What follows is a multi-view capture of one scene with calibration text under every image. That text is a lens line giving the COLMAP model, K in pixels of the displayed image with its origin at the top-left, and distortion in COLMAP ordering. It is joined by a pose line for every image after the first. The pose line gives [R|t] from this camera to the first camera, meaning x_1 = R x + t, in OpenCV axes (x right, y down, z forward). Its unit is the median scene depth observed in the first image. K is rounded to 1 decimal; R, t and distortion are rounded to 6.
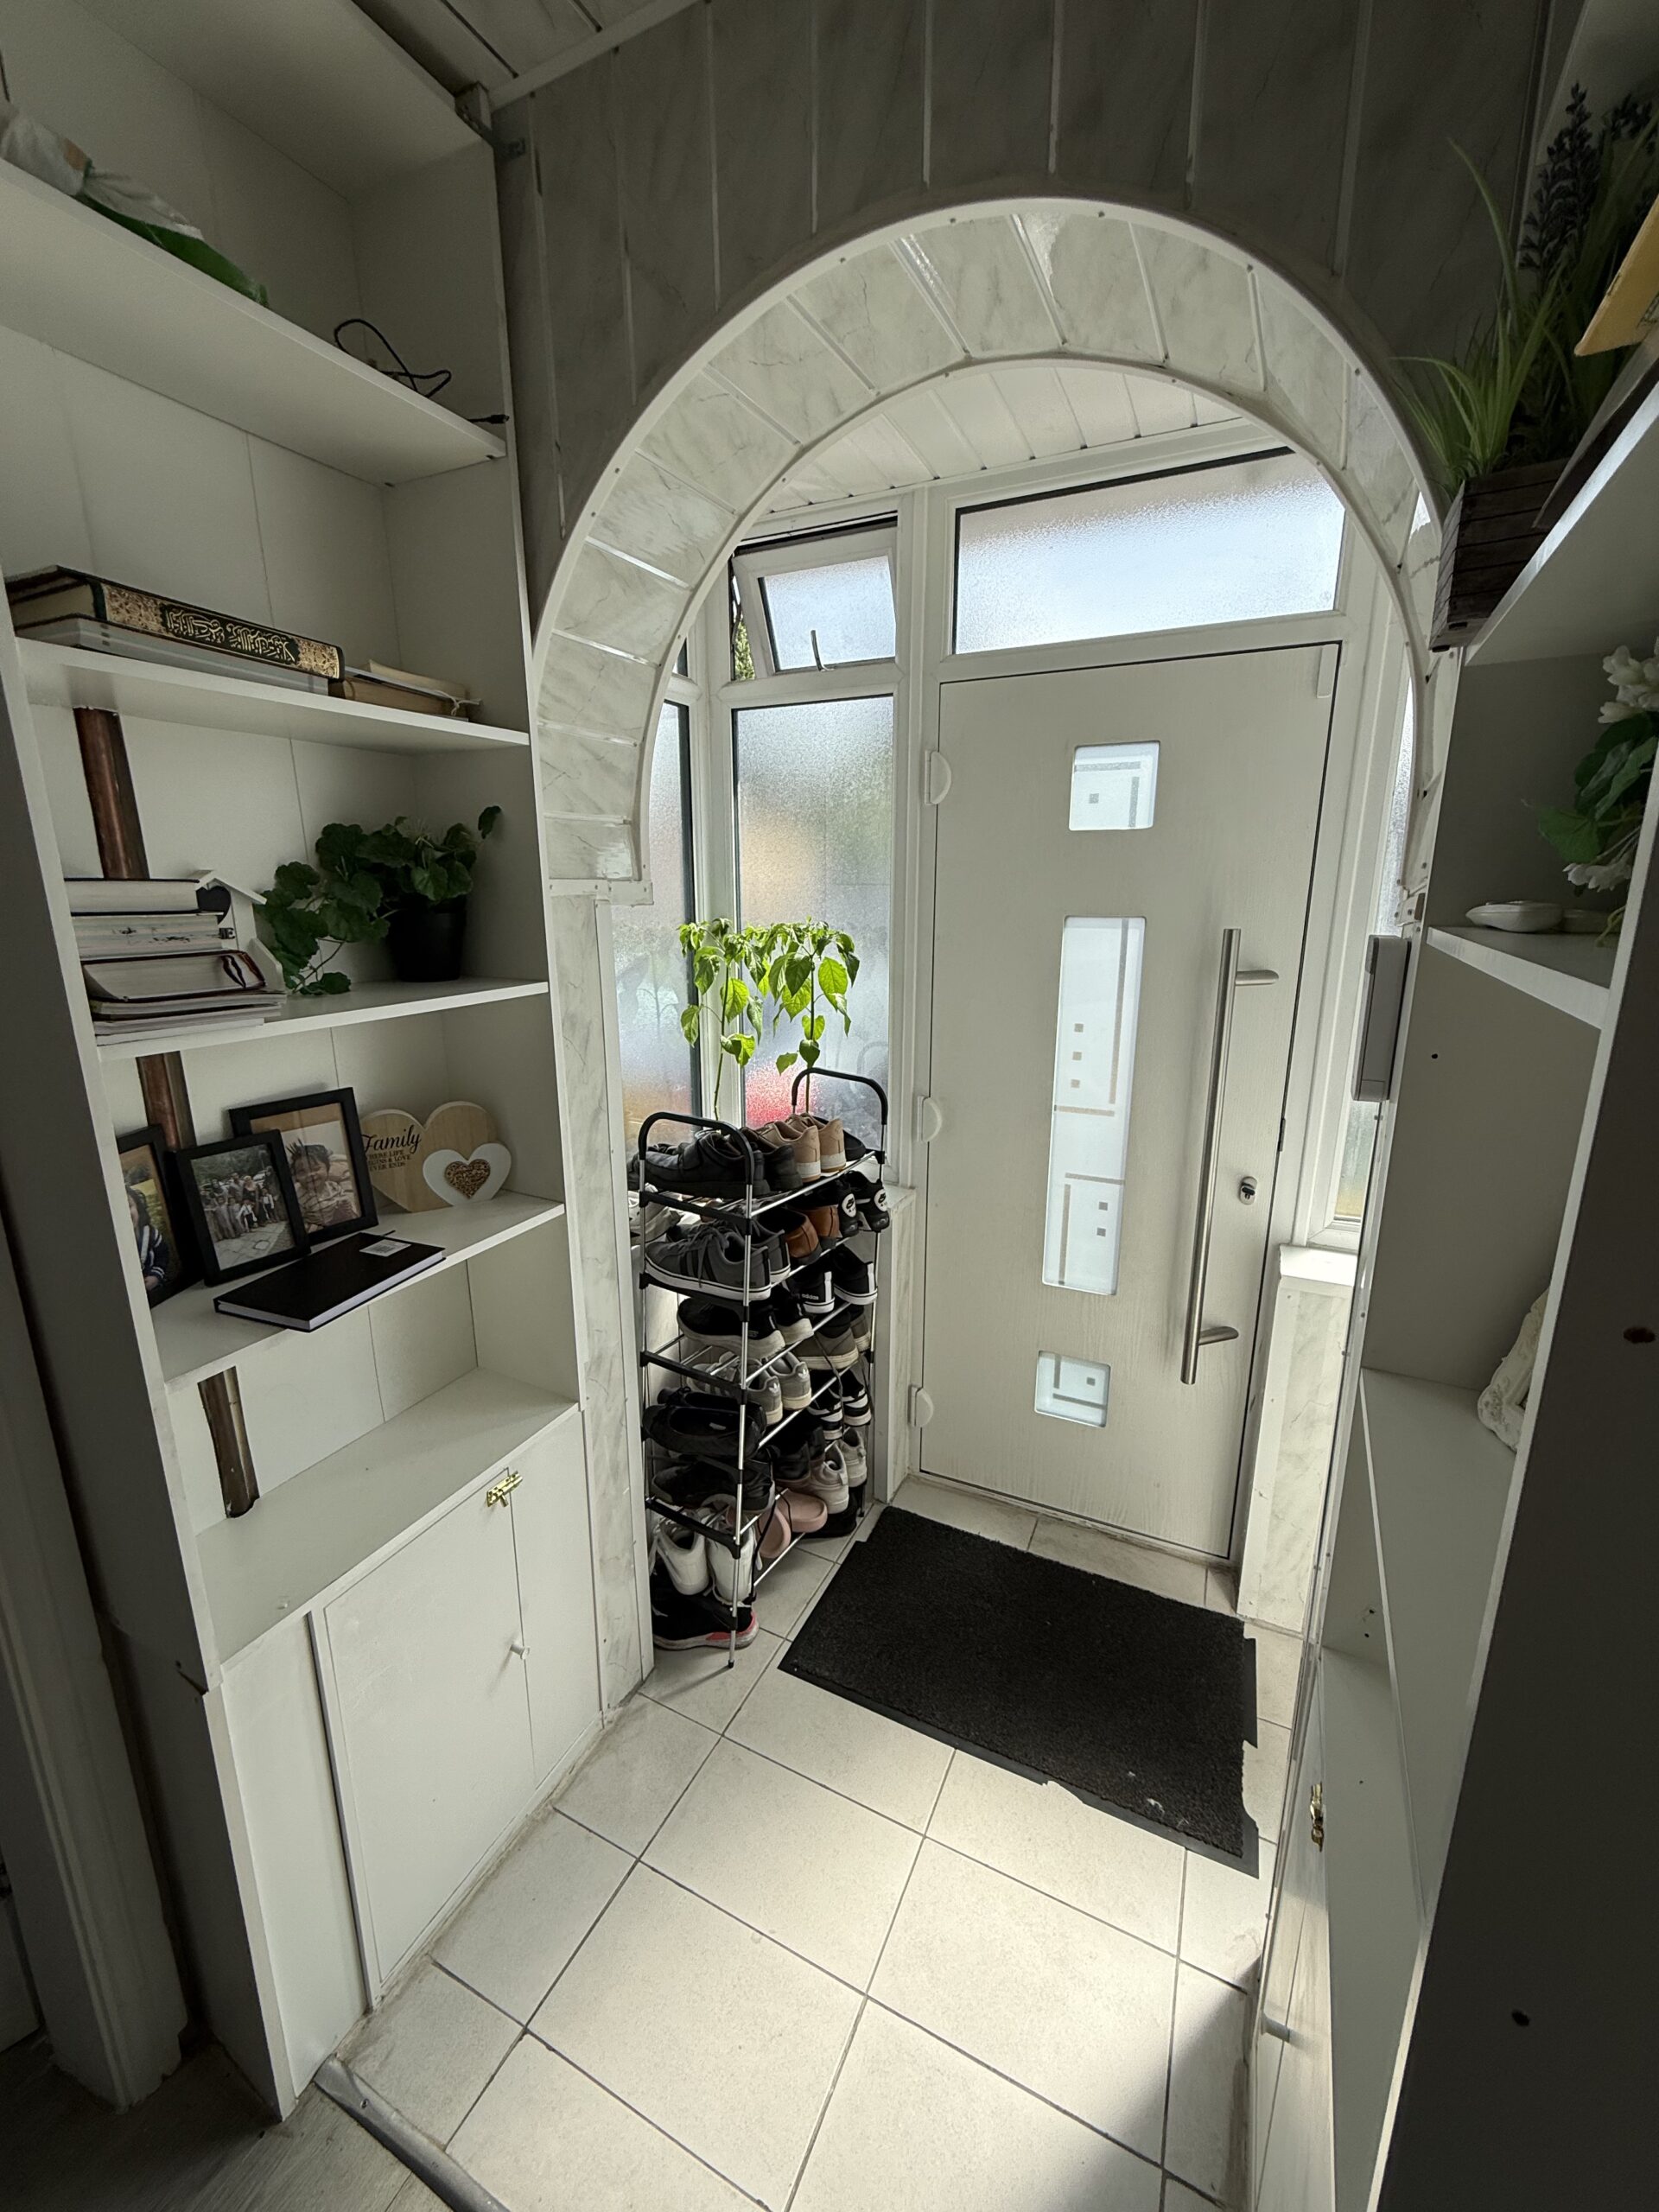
lens RADIAL K [[889.1, 0, 827.8], [0, 889.1, 1099.1], [0, 0, 1]] dist [-0.000517, 0.000059]
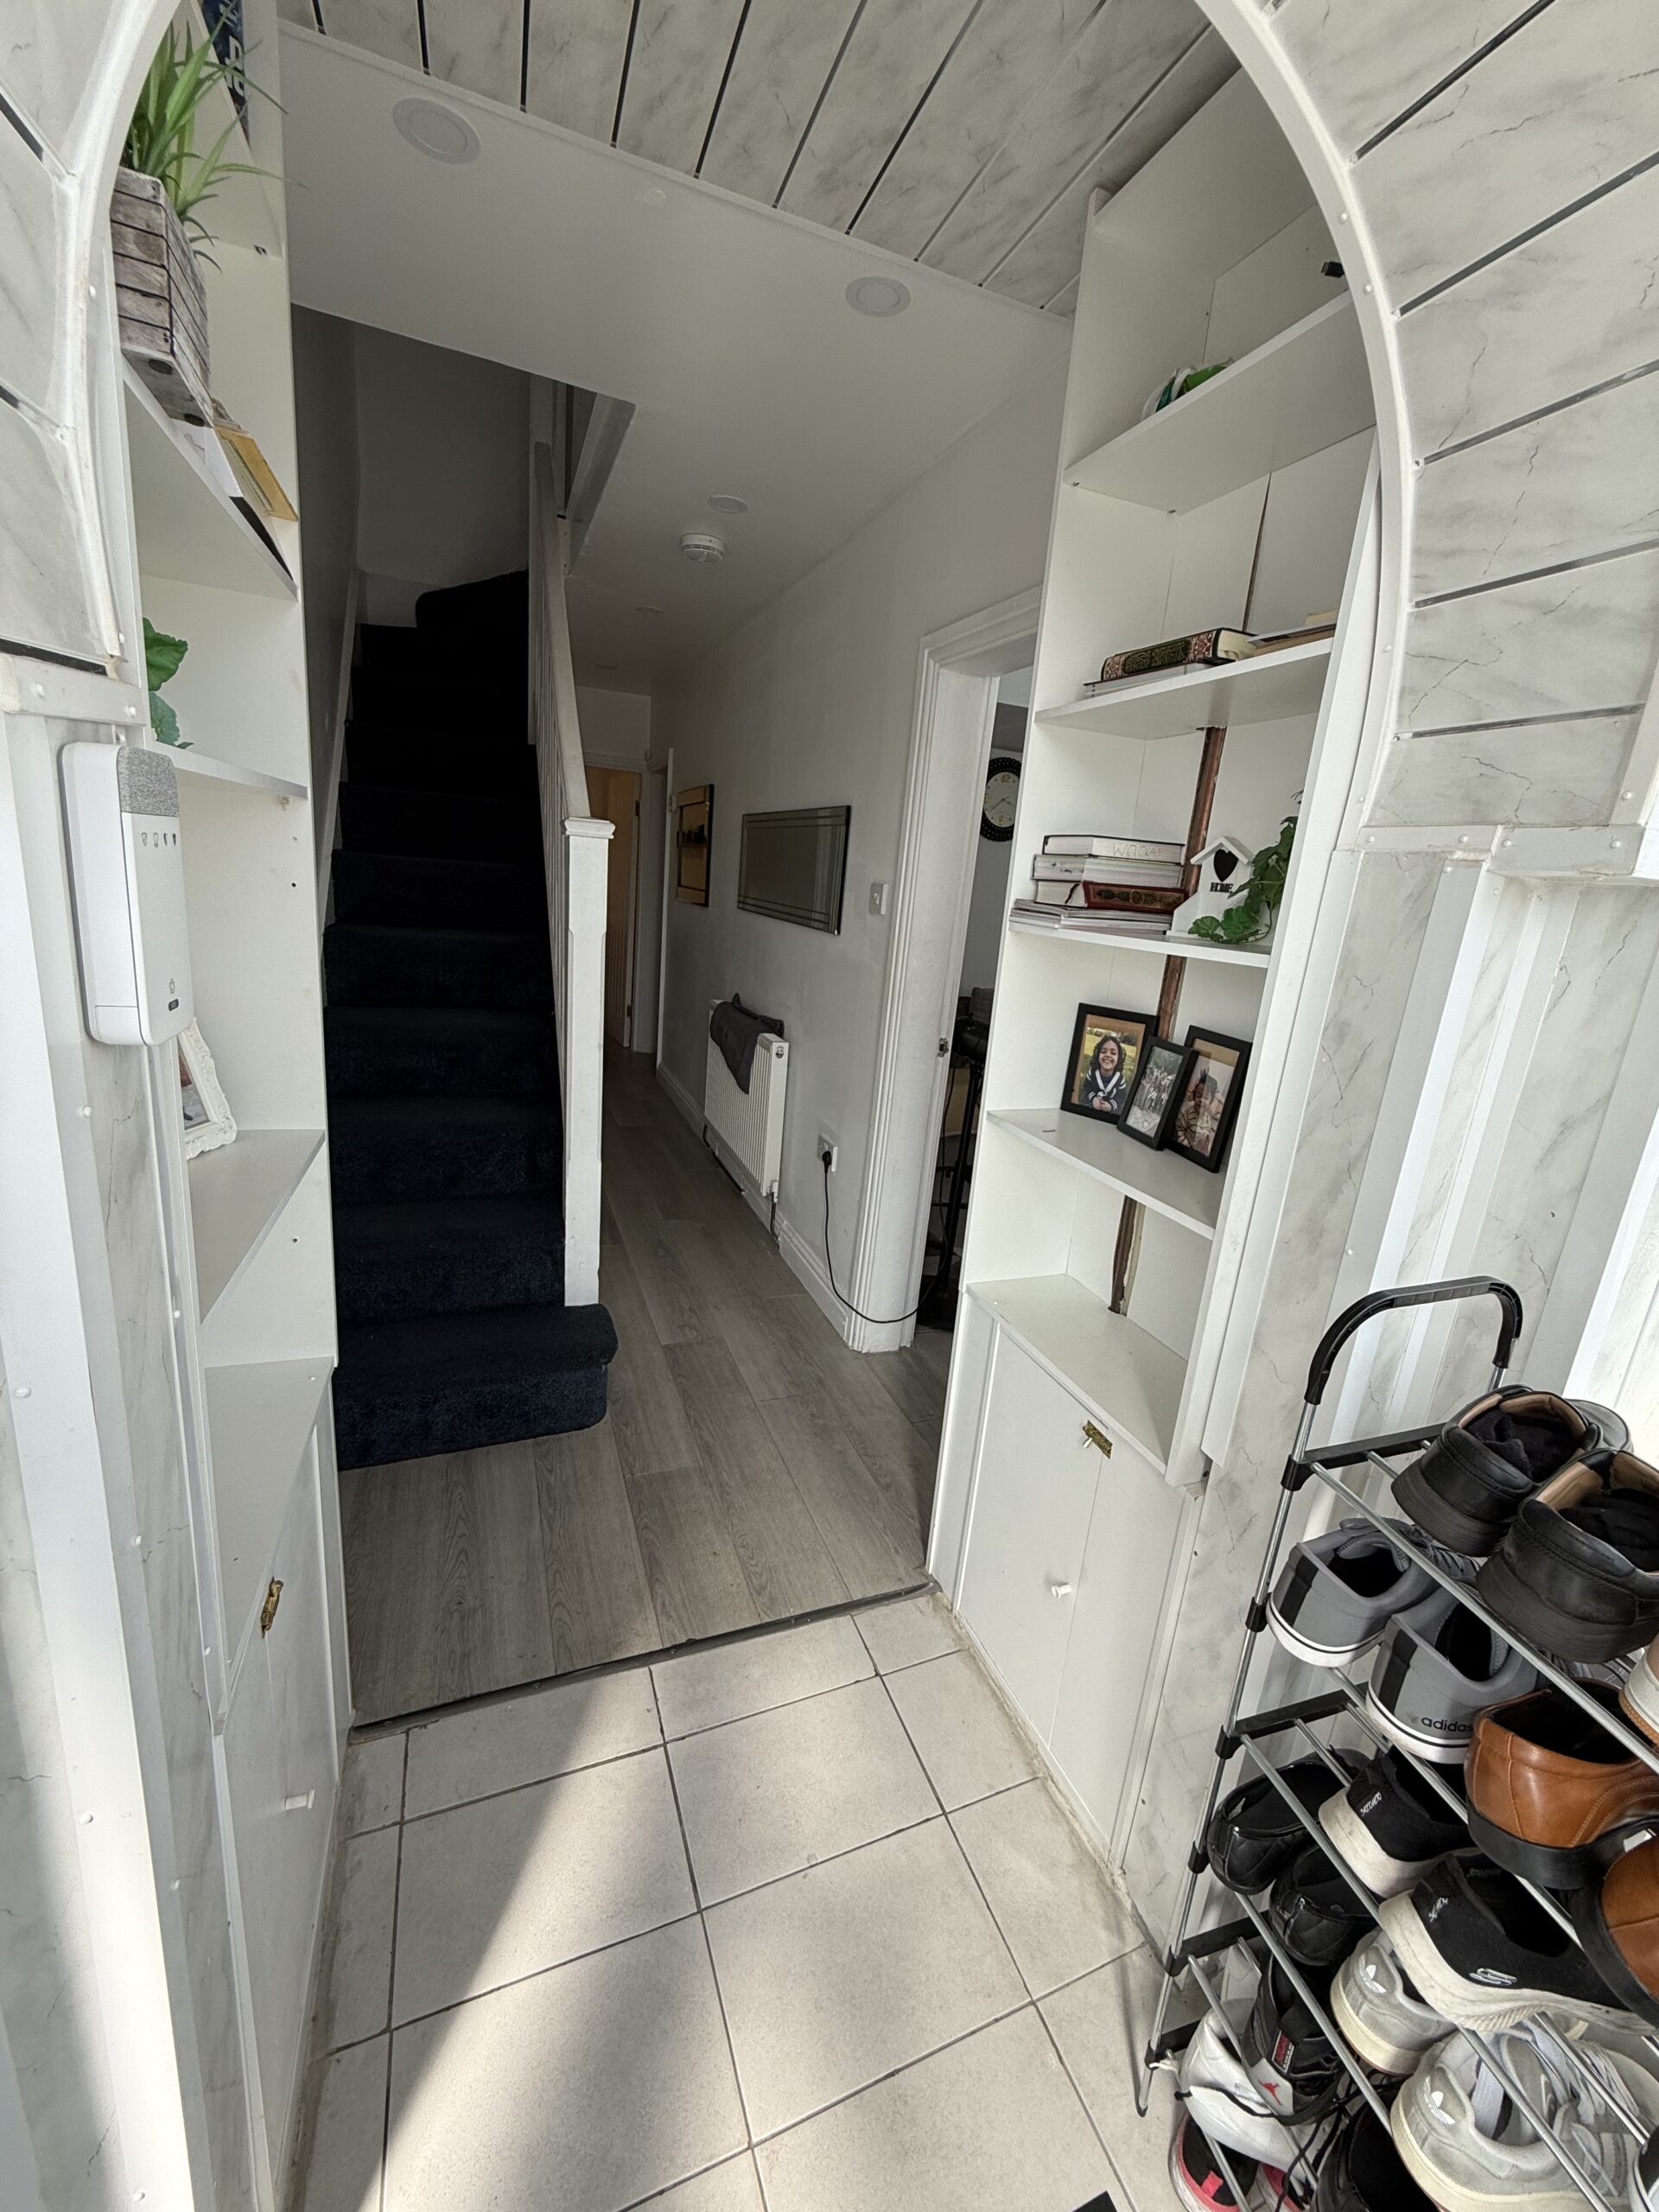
lens RADIAL K [[889.1, 0, 822.4], [0, 889.1, 1101.1], [0, 0, 1]] dist [-0.000517, 0.000059]
pose [[-0.682504, 0.123602, -0.720354, 0.612574], [-0.255836, 0.882842, 0.393876, -0.252651], [0.684643, 0.453115, -0.570921, 1.366001]]
